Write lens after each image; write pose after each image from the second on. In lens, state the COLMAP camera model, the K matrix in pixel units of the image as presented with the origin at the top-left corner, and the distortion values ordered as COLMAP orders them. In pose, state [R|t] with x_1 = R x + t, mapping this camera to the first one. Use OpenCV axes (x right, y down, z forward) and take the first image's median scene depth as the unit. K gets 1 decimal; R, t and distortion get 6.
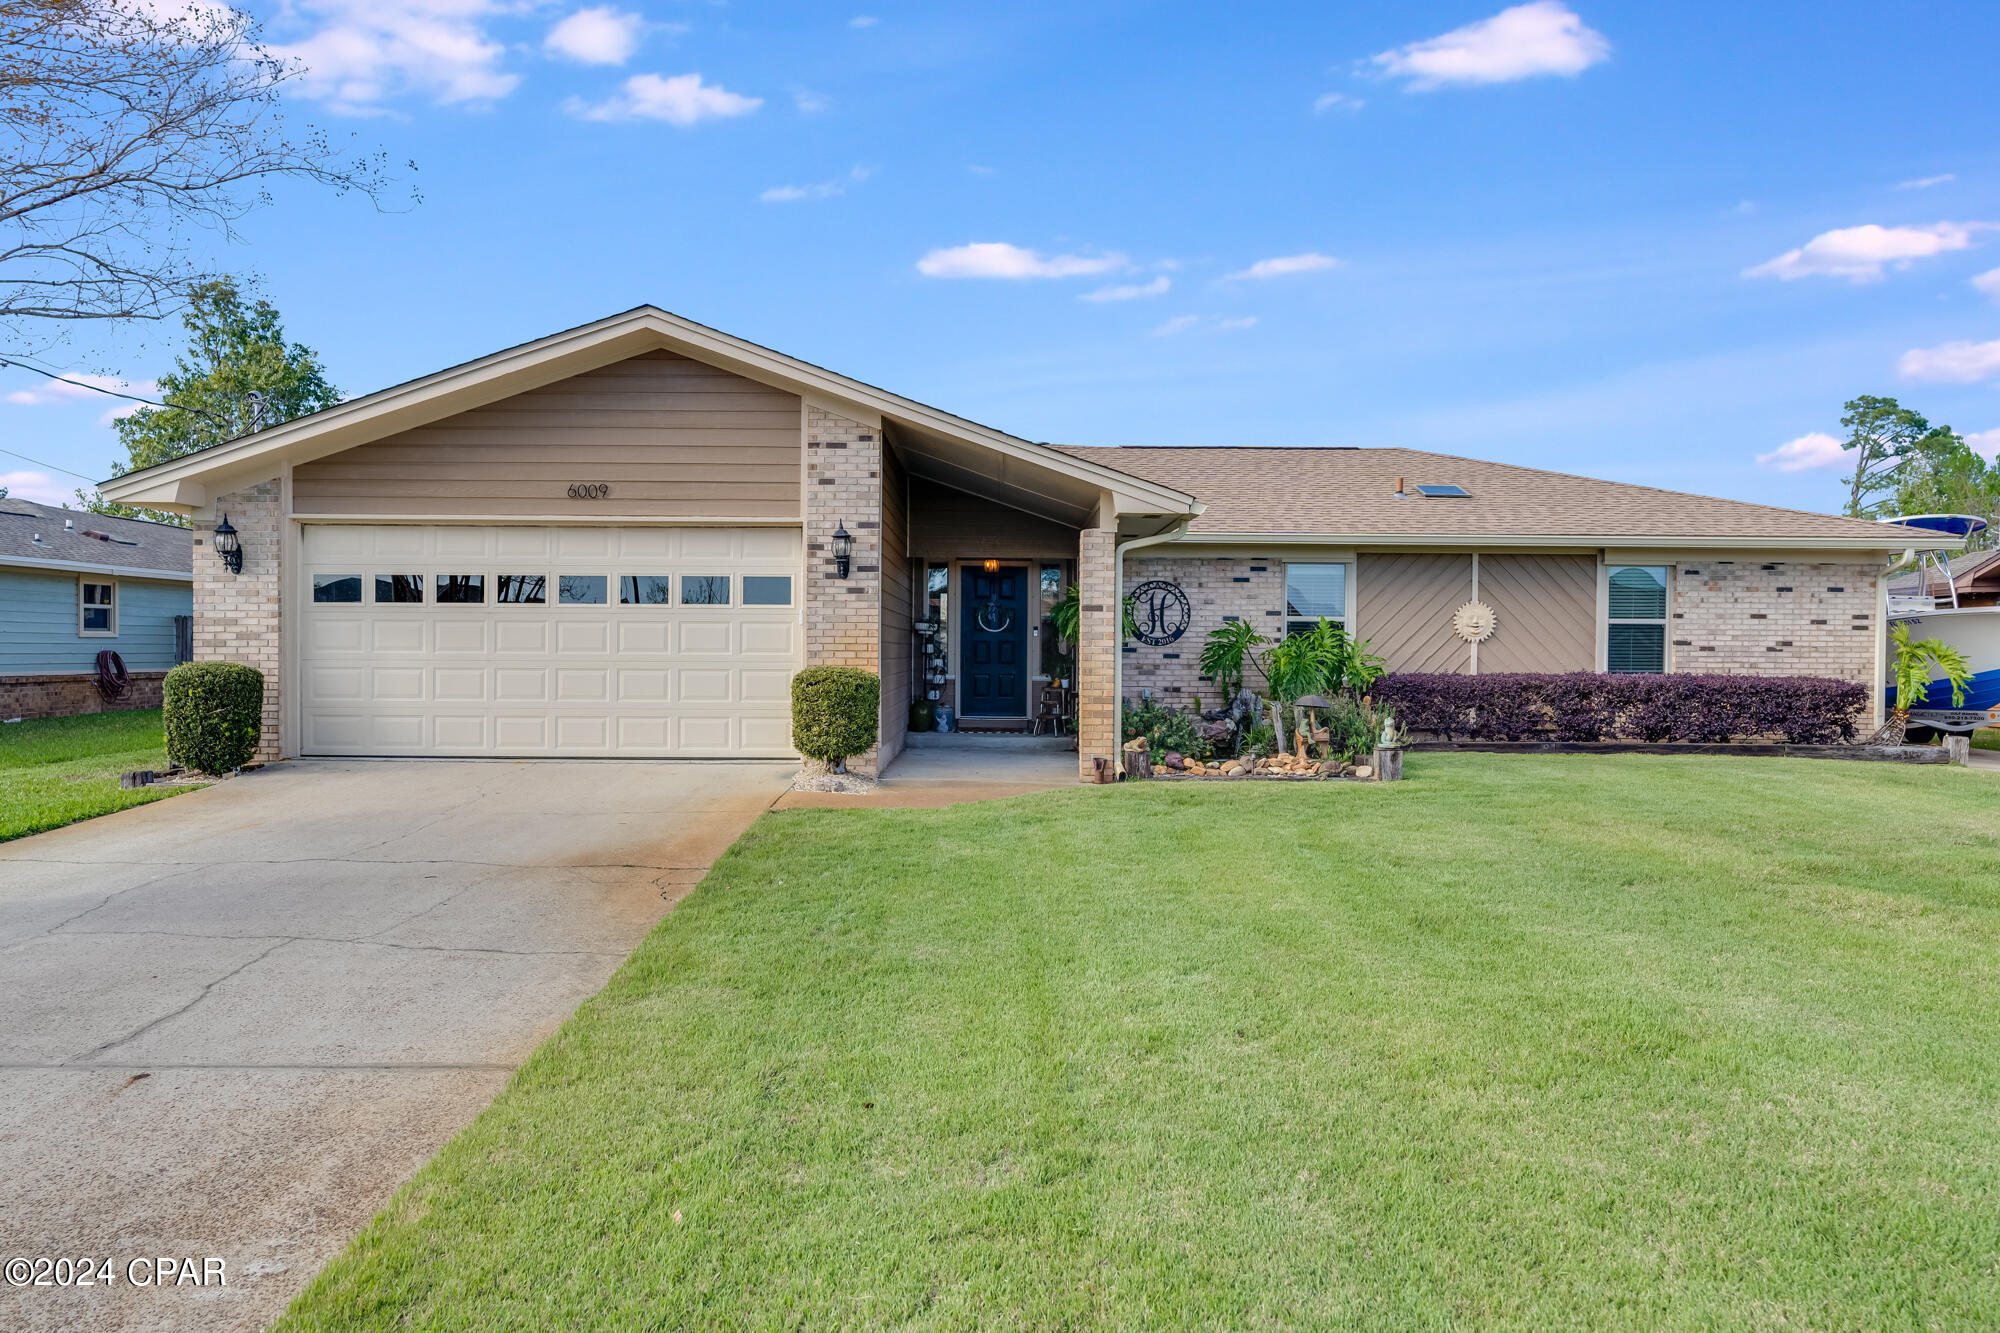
lens RADIAL K [[1441.7, 0, 1000.0], [0, 1441.7, 666.5], [0, 0, 1]] dist [0.000112, 0.000471]
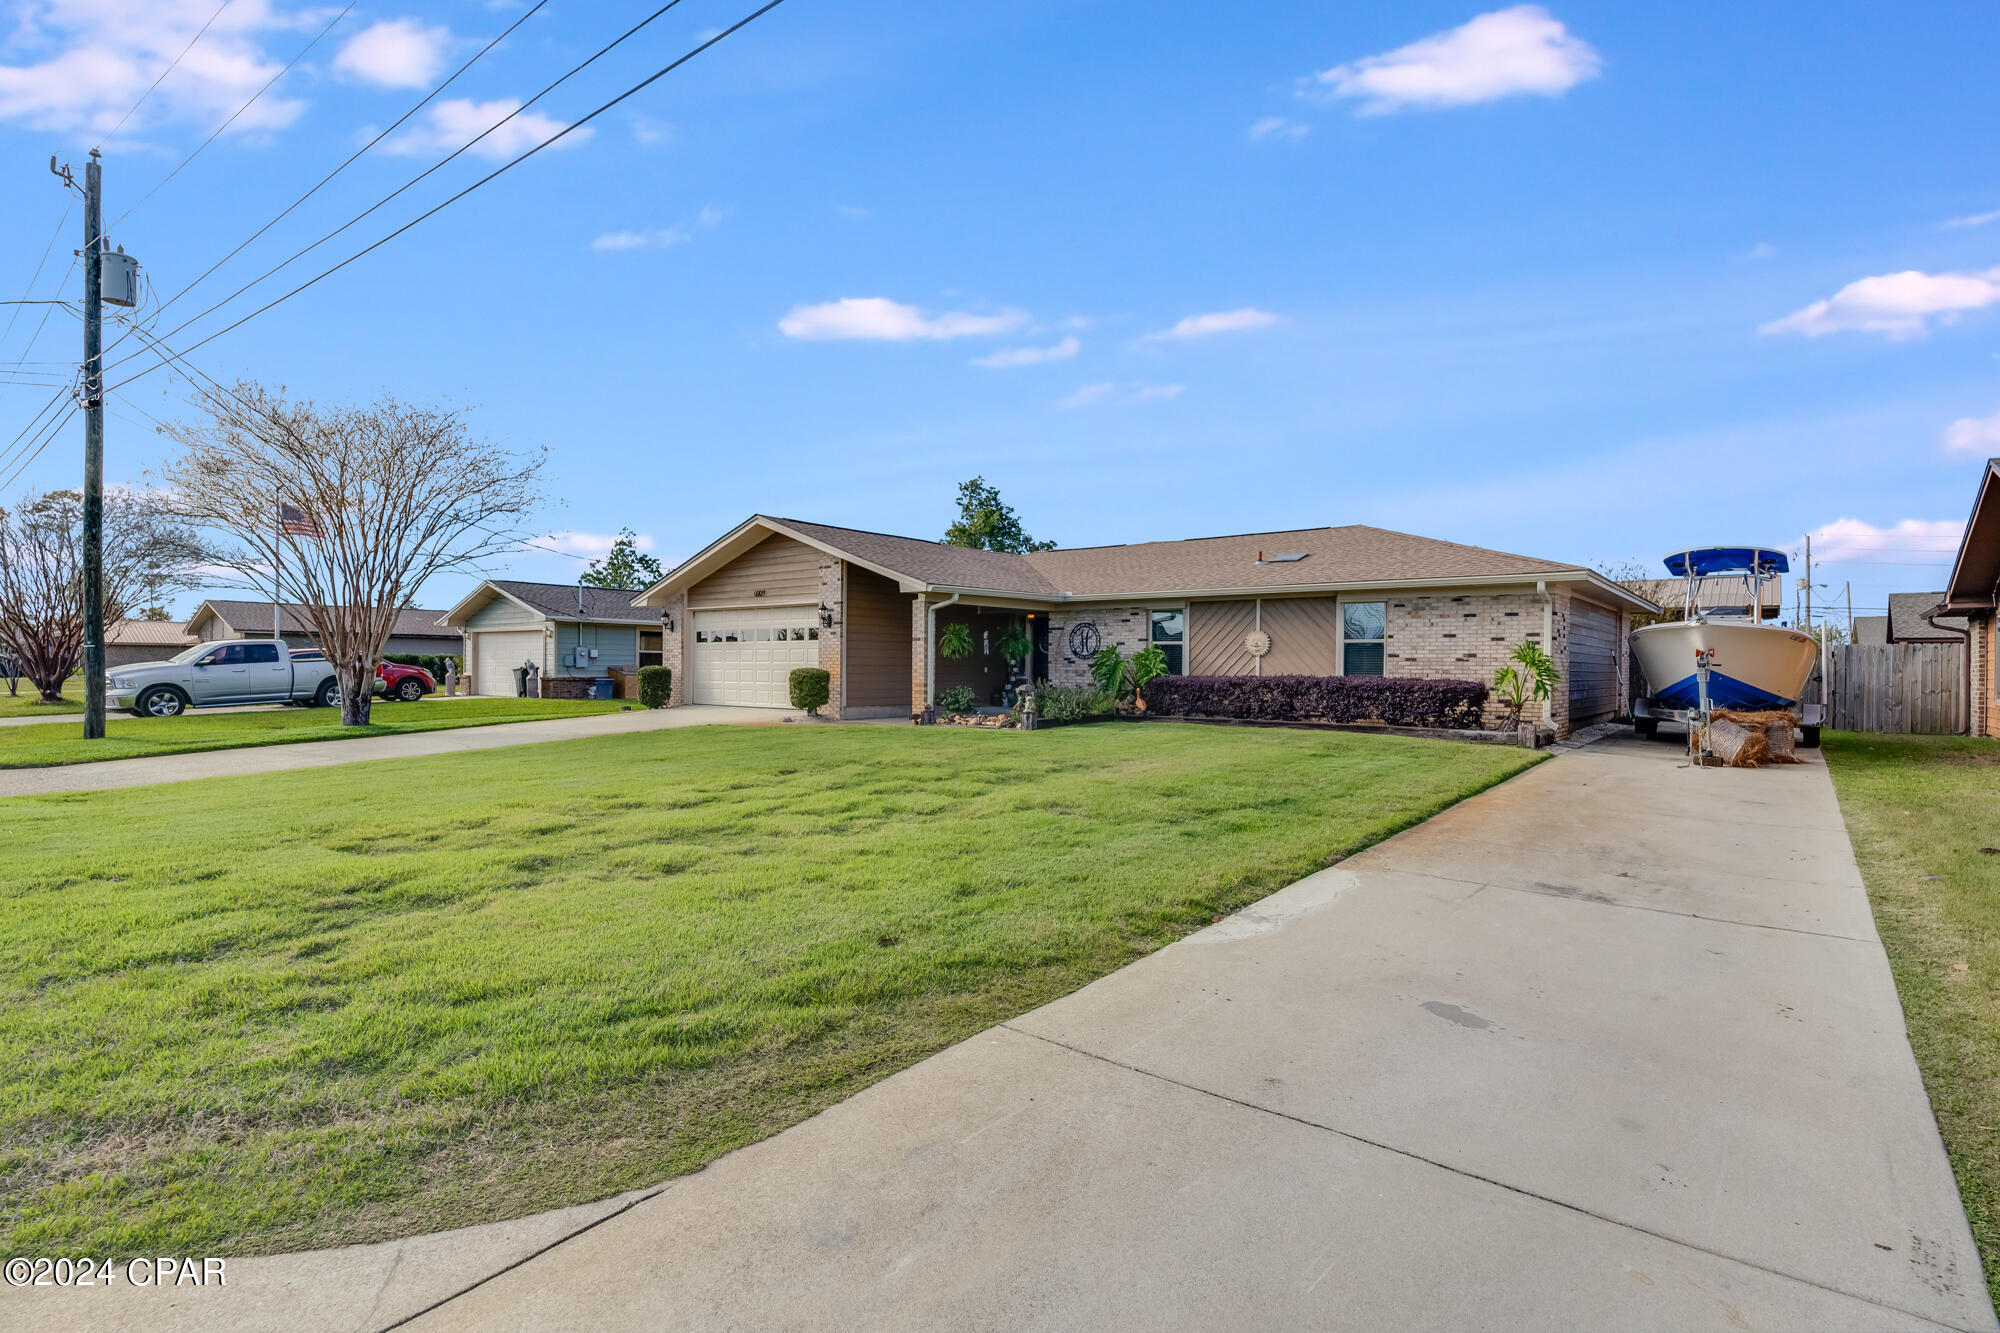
lens RADIAL K [[987.6, 0, 1004.5], [0, 987.6, 674.4], [0, 0, 1]] dist [-0.000535, -0.000005]
pose [[0.773243, 0.003653, -0.634100, 0.796719], [-0.011548, 0.999899, -0.008322, 0.014662], [0.634005, 0.013758, 0.773206, 0.007879]]
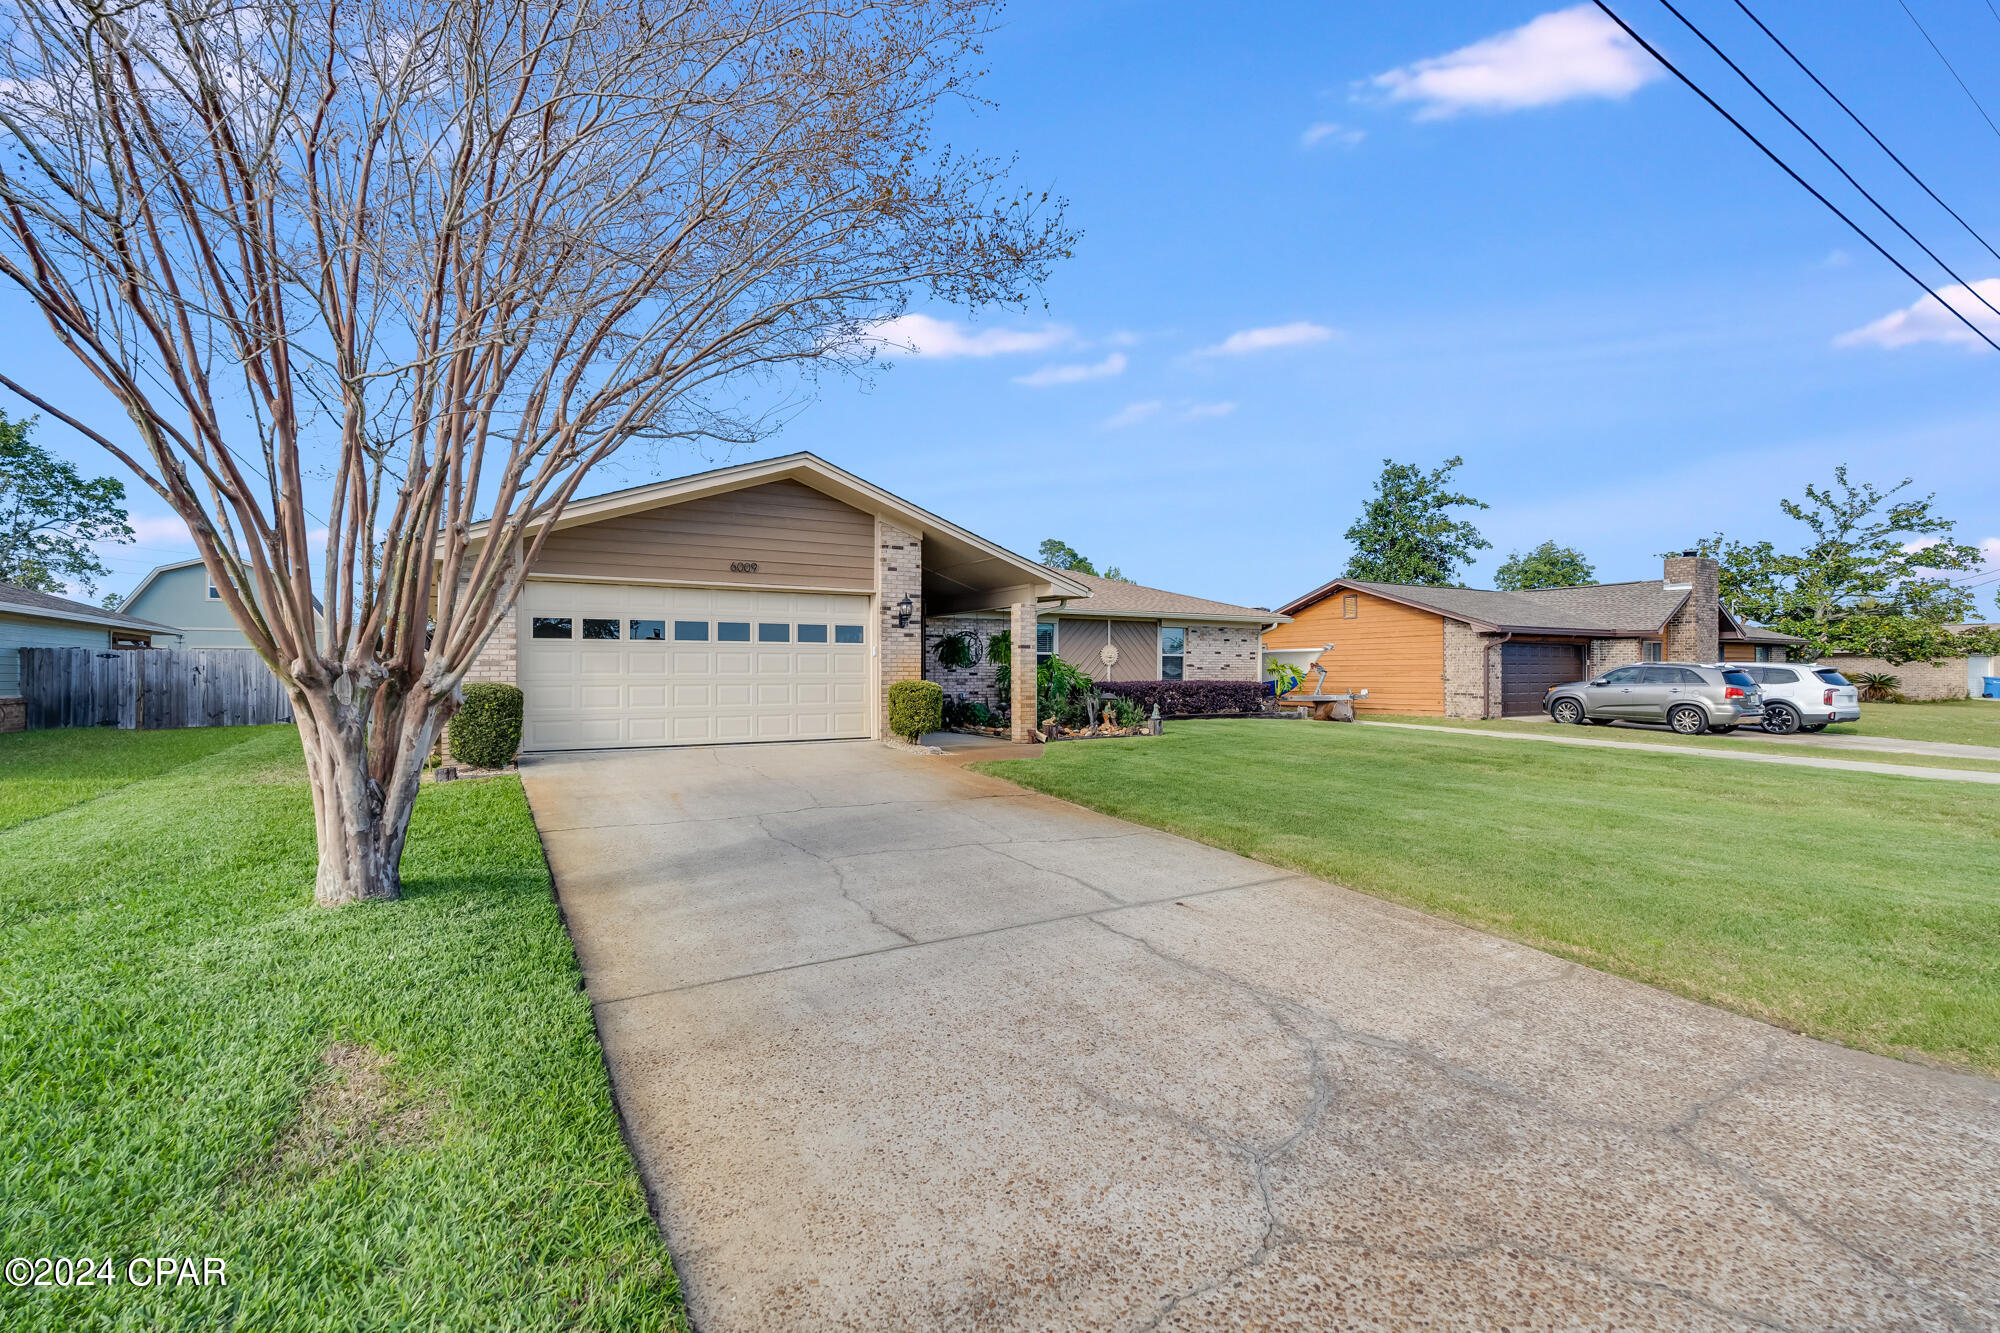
lens RADIAL K [[884.4, 0, 1006.0], [0, 884.4, 673.6], [0, 0, 1]] dist [-0.001118, 0.000287]
pose [[0.860733, -0.007794, 0.508997, -0.399337], [0.013085, 0.999891, -0.006817, 0.000286], [-0.508889, 0.012527, 0.860741, 0.045944]]
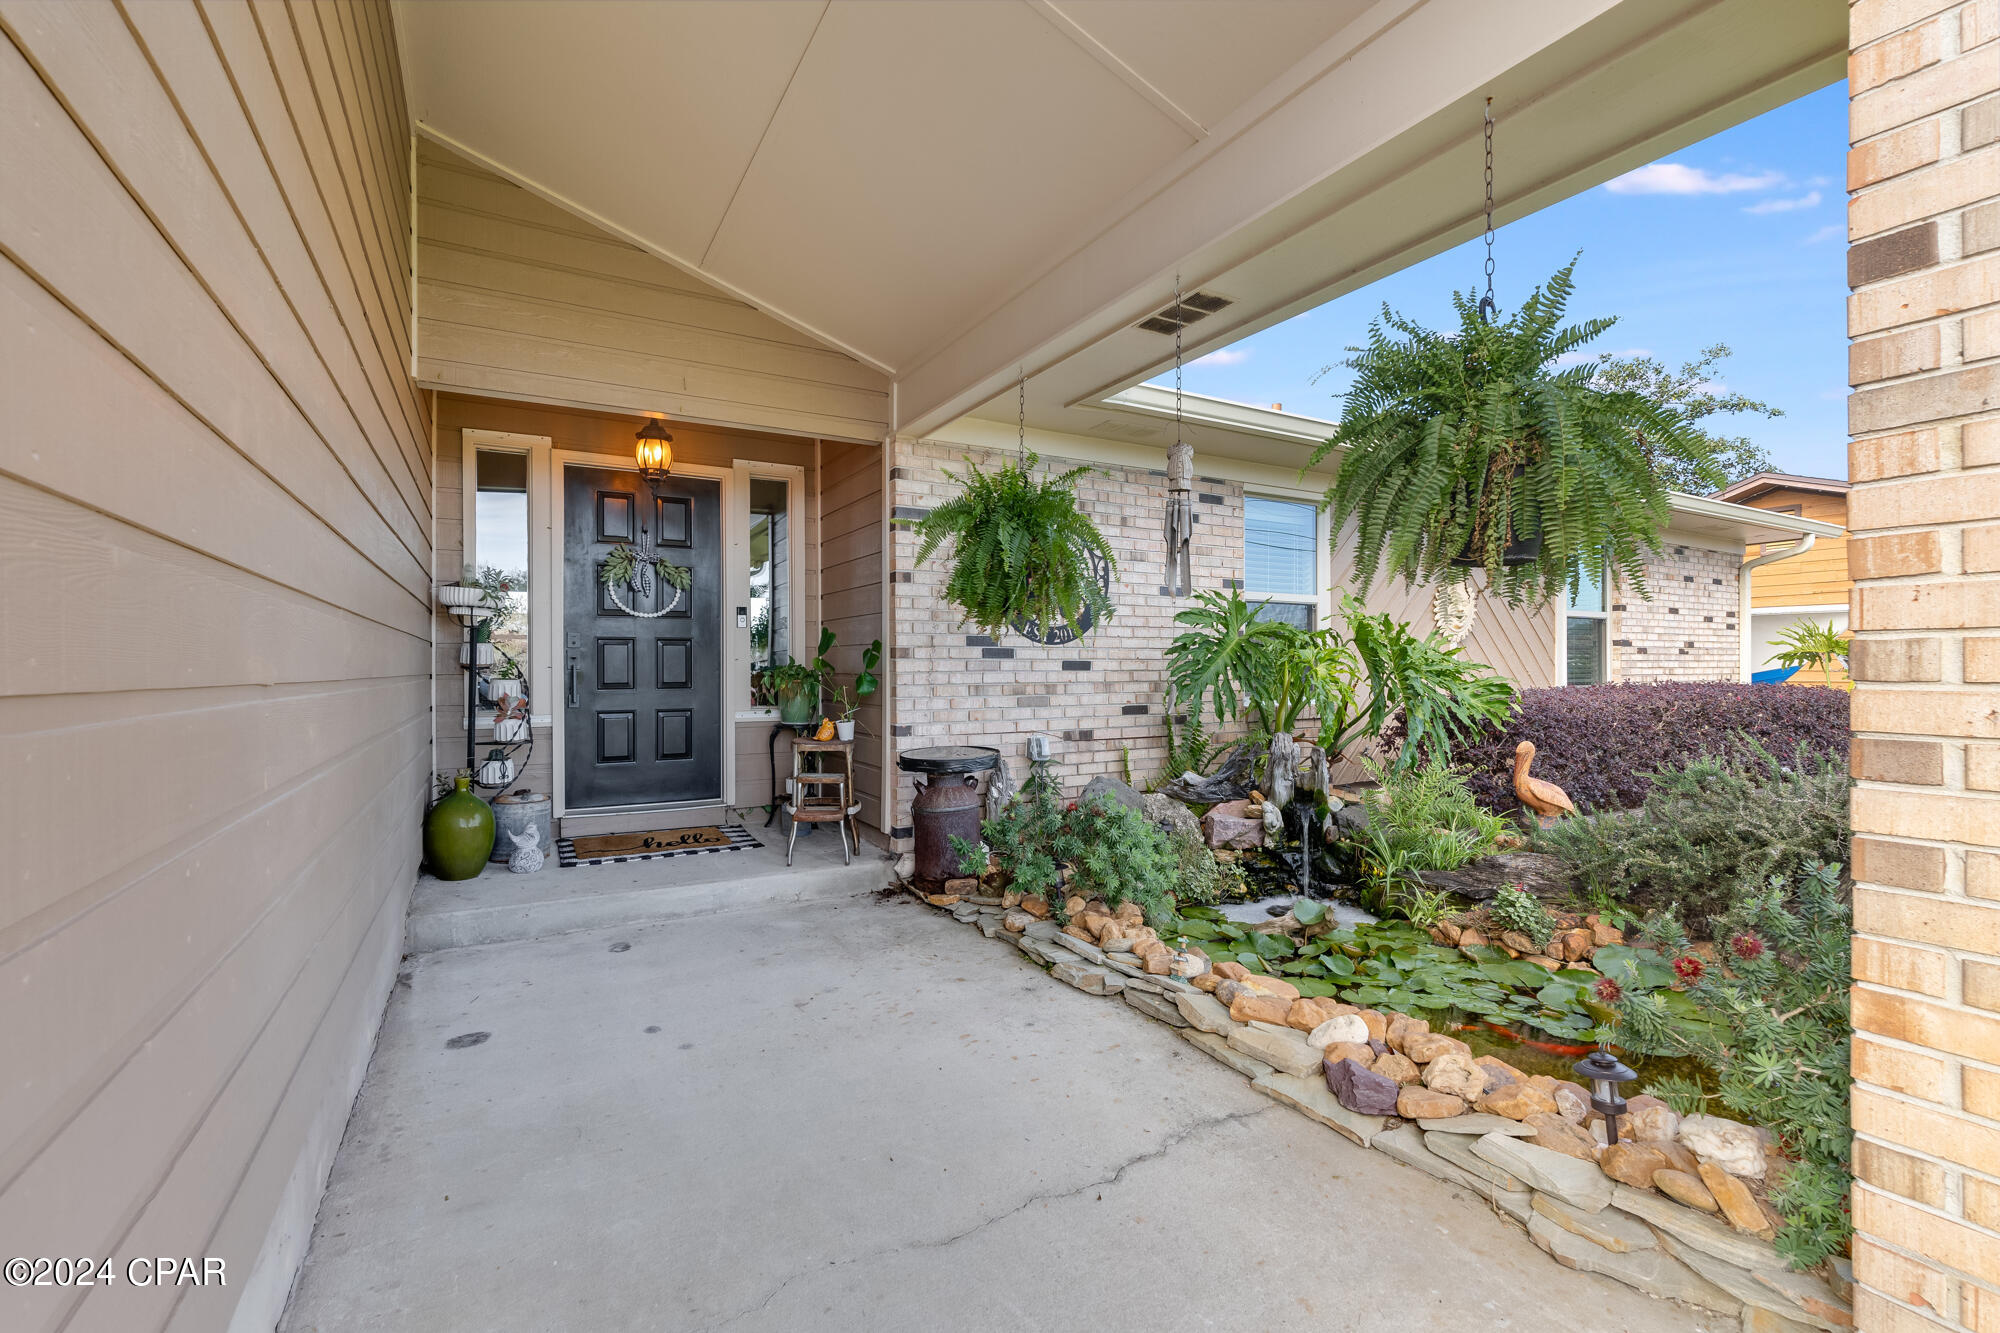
lens RADIAL K [[884.4, 0, 1006.0], [0, 884.4, 673.6], [0, 0, 1]] dist [-0.001118, 0.000287]
pose [[0.868706, -0.012654, 0.495166, -0.046928], [0.015383, 0.999881, -0.001436, -0.004551], [-0.495089, 0.008864, 0.868797, 0.757514]]
